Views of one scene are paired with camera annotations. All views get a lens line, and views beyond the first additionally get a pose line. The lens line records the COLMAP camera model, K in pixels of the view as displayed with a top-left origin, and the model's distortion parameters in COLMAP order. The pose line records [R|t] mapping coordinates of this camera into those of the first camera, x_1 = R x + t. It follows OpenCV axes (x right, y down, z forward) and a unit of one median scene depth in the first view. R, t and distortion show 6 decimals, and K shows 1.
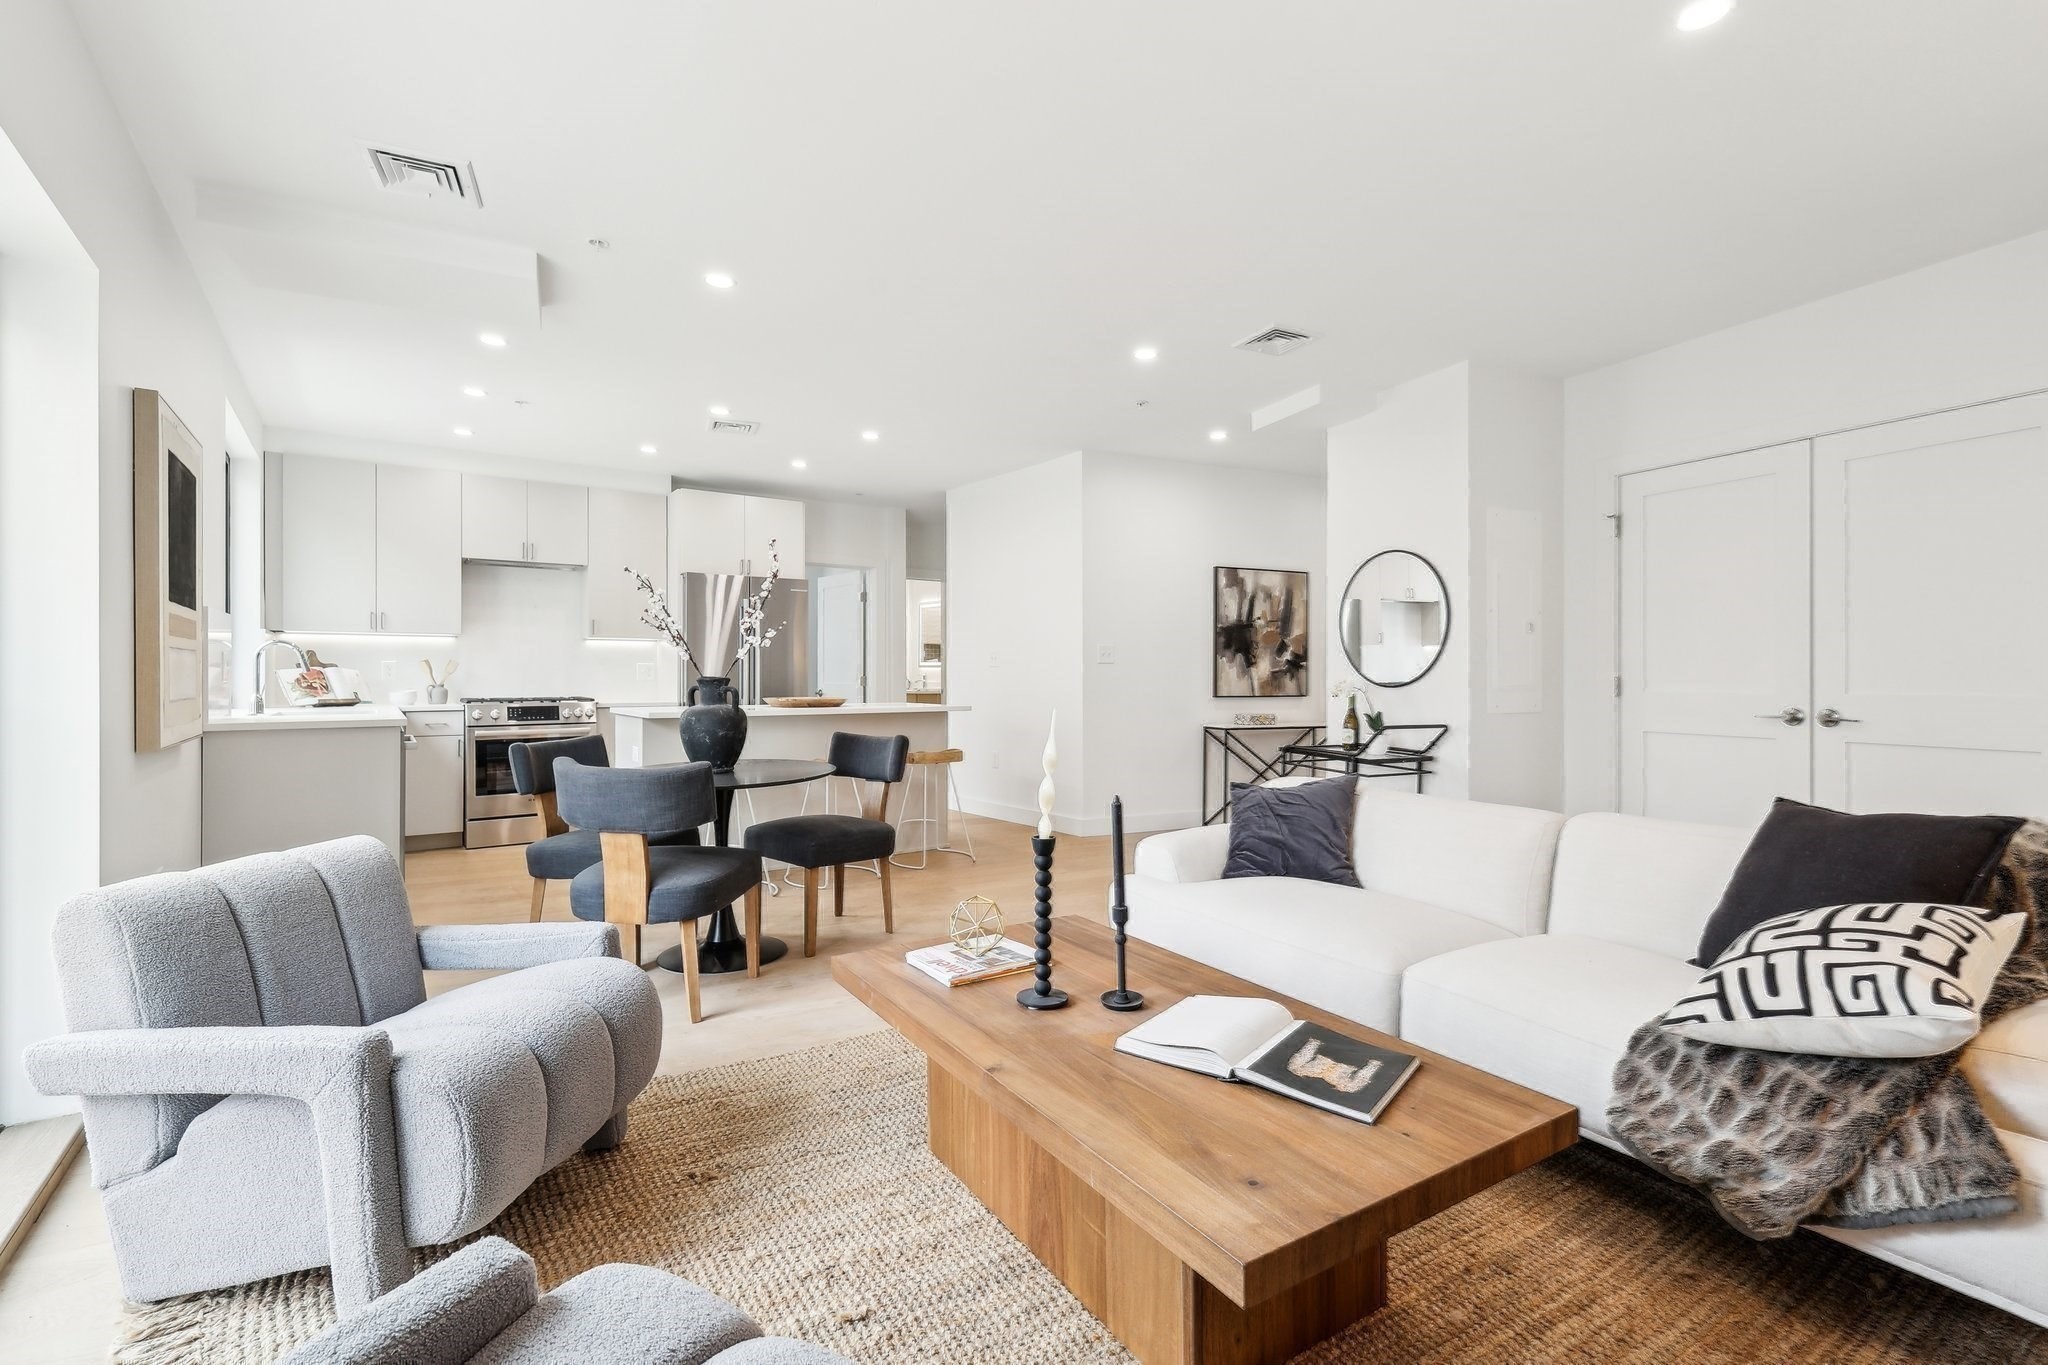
lens RADIAL K [[920.0, 0, 1021.4], [0, 920.0, 672.0], [0, 0, 1]] dist [0.000215, 0.000059]
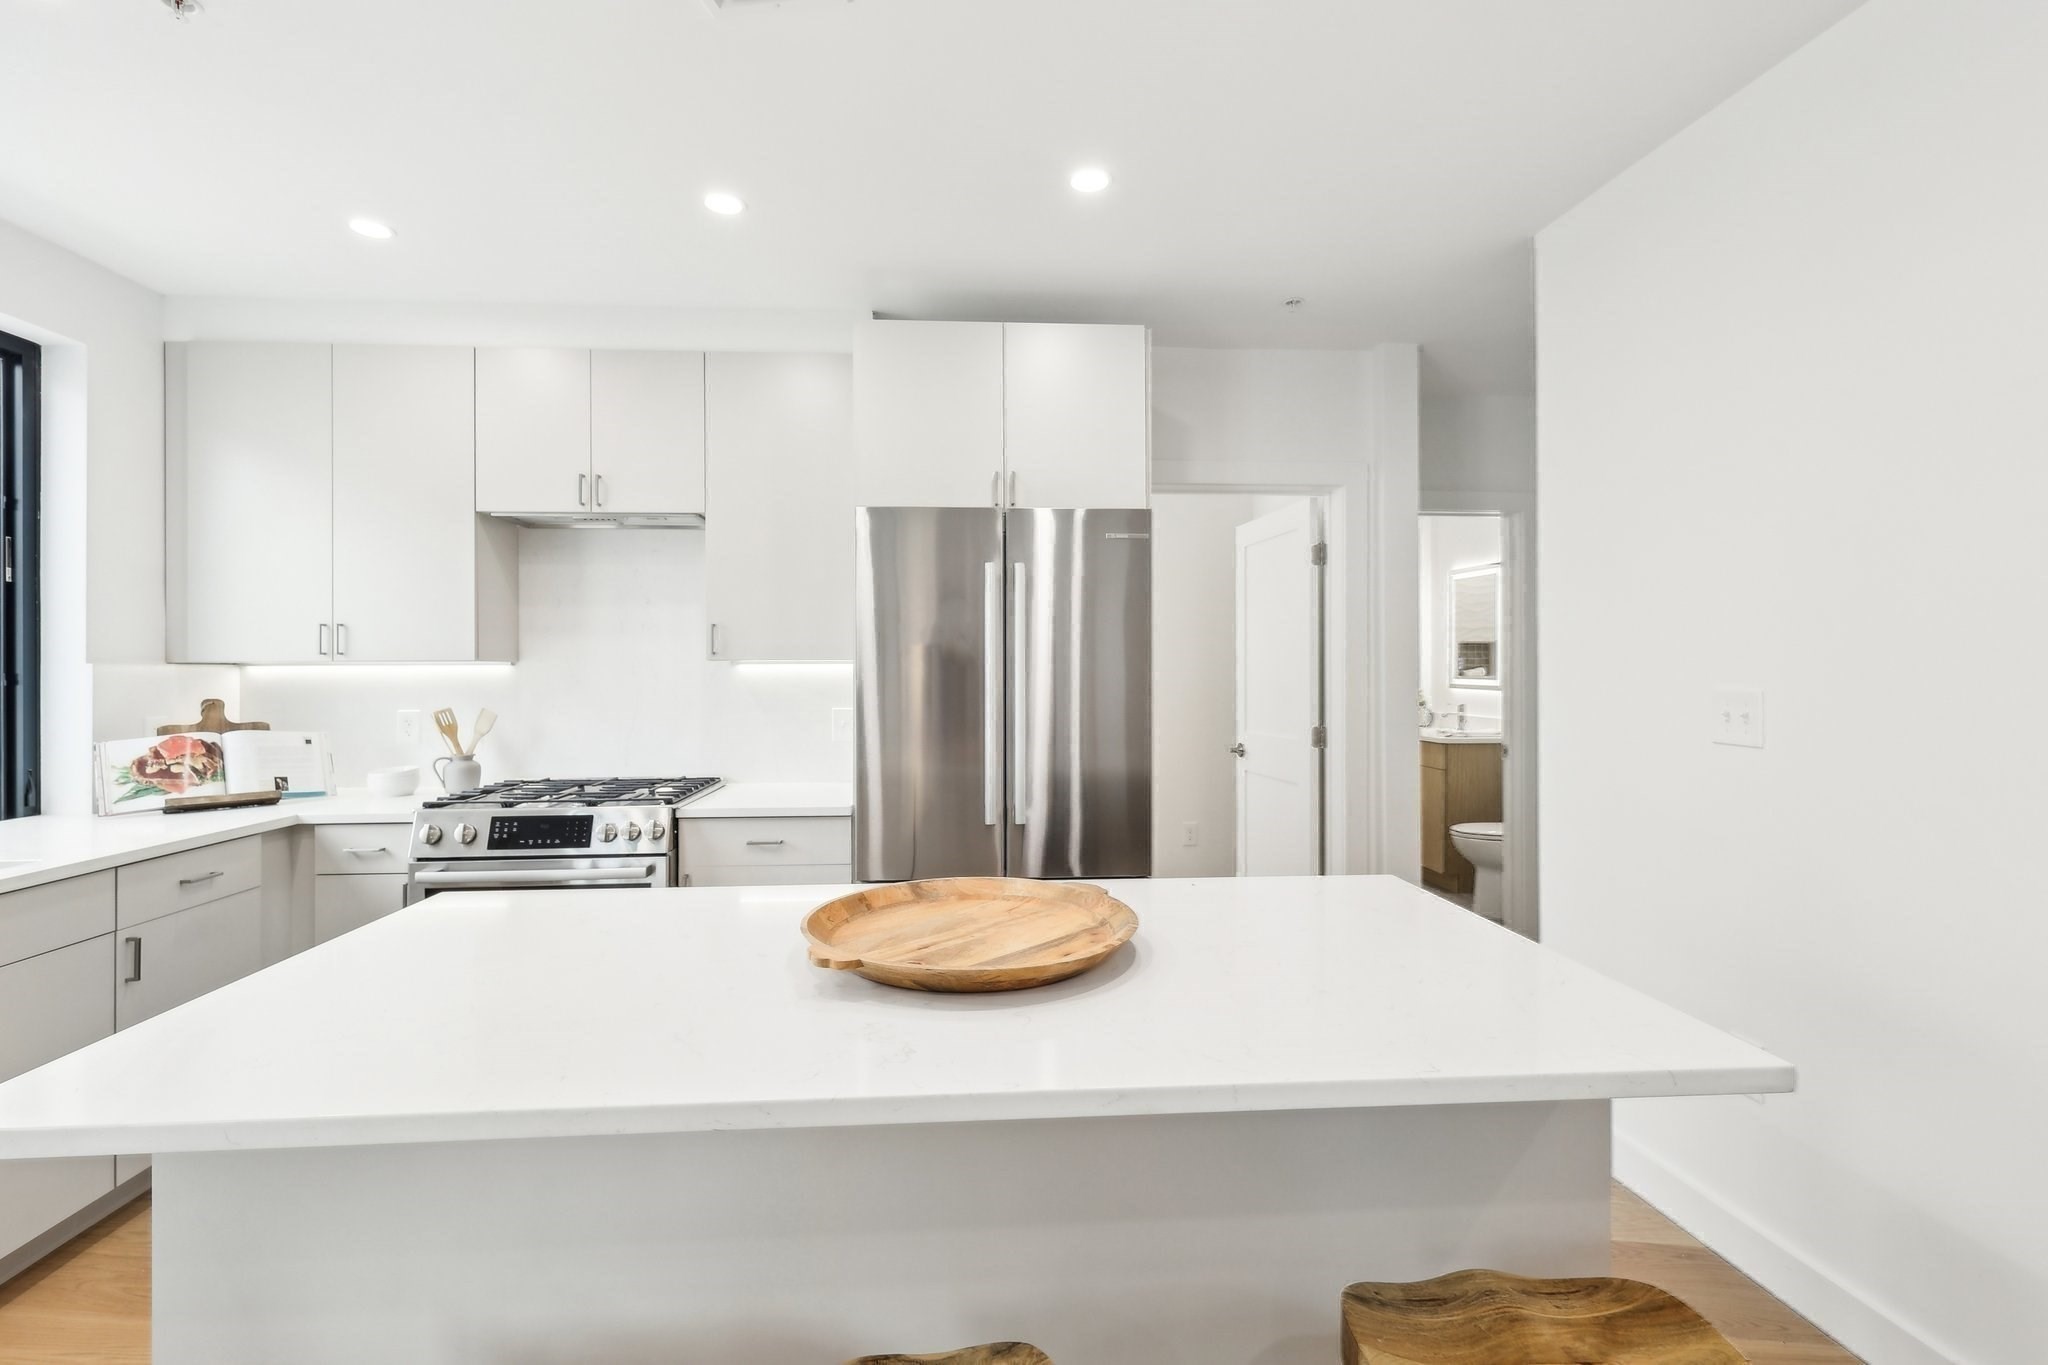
lens RADIAL K [[920.0, 0, 1021.4], [0, 920.0, 672.0], [0, 0, 1]] dist [0.000215, 0.000059]
pose [[0.855772, -0.000346, -0.517352, -0.075132], [0.006059, 0.999938, 0.009354, -0.034730], [0.517317, -0.011139, 0.855721, 0.652744]]
